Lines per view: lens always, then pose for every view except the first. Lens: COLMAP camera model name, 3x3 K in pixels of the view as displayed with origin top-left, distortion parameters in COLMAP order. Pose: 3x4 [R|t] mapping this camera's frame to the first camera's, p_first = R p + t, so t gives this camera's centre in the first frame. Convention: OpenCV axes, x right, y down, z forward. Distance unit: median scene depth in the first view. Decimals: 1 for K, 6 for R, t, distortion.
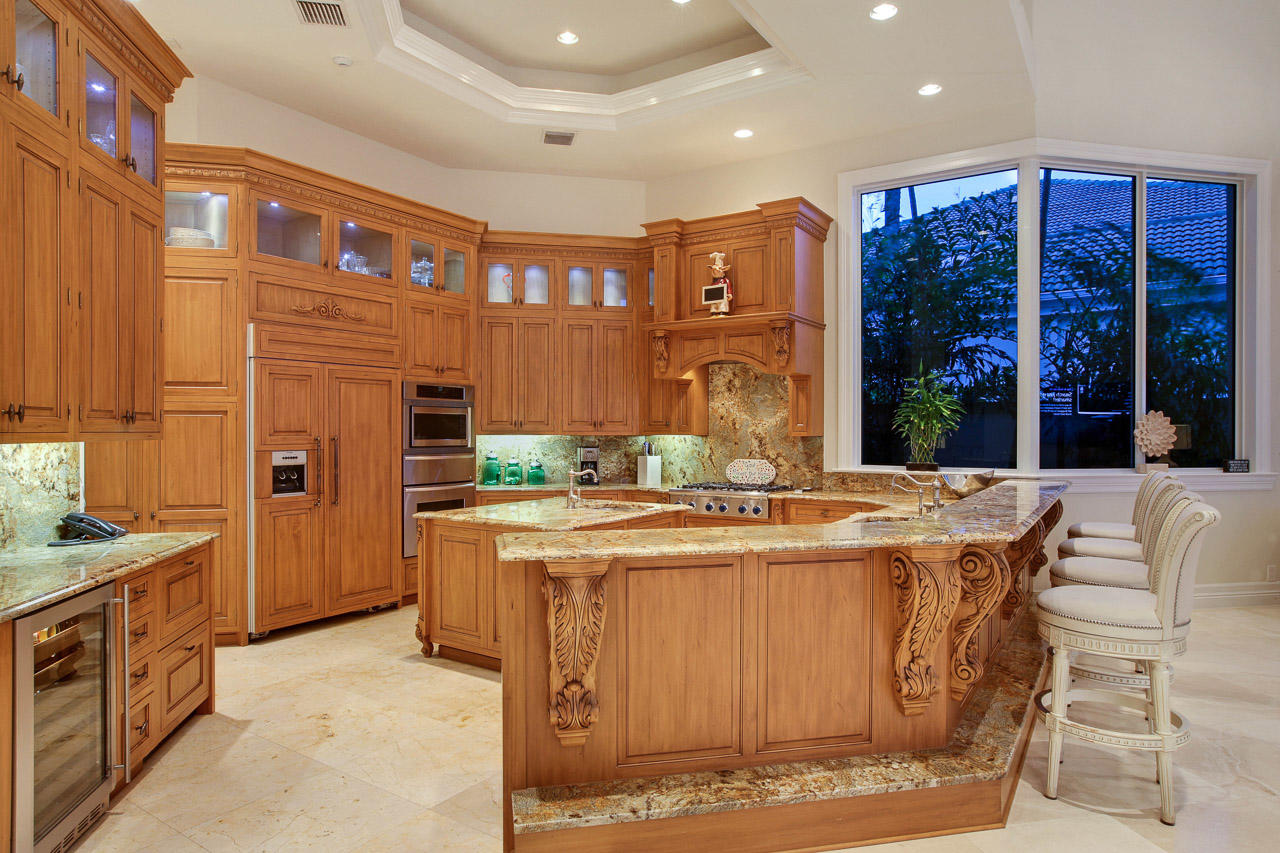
lens RADIAL K [[777.9, 0, 640.0], [0, 777.9, 426.5], [0, 0, 1]] dist [-0.001215, 0.000124]
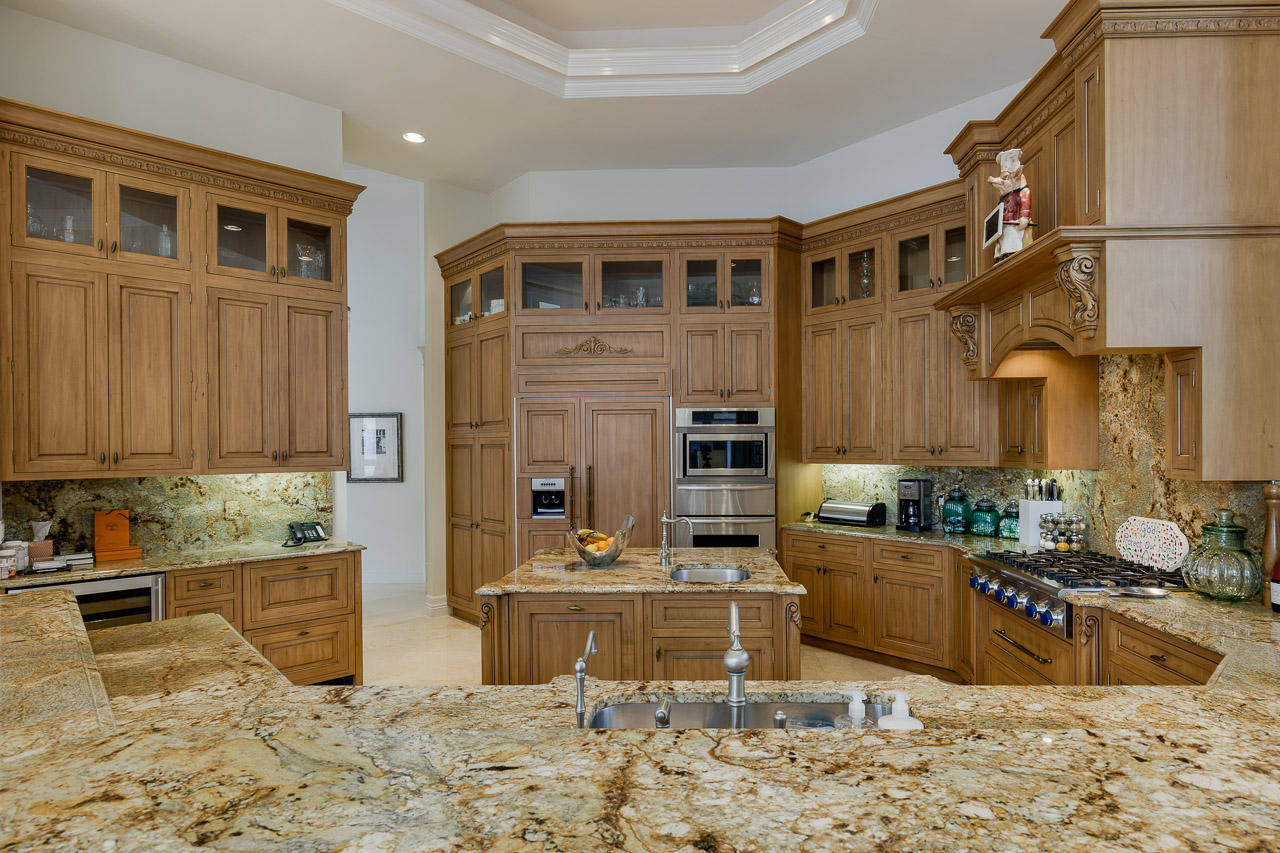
lens RADIAL K [[676.2, 0, 641.3], [0, 676.2, 446.3], [0, 0, 1]] dist [0.000249, -0.000099]
pose [[0.516998, -0.004807, -0.855973, 0.410836], [0.012411, 0.999921, 0.001881, -0.013565], [0.855896, -0.011596, 0.517017, 0.540200]]
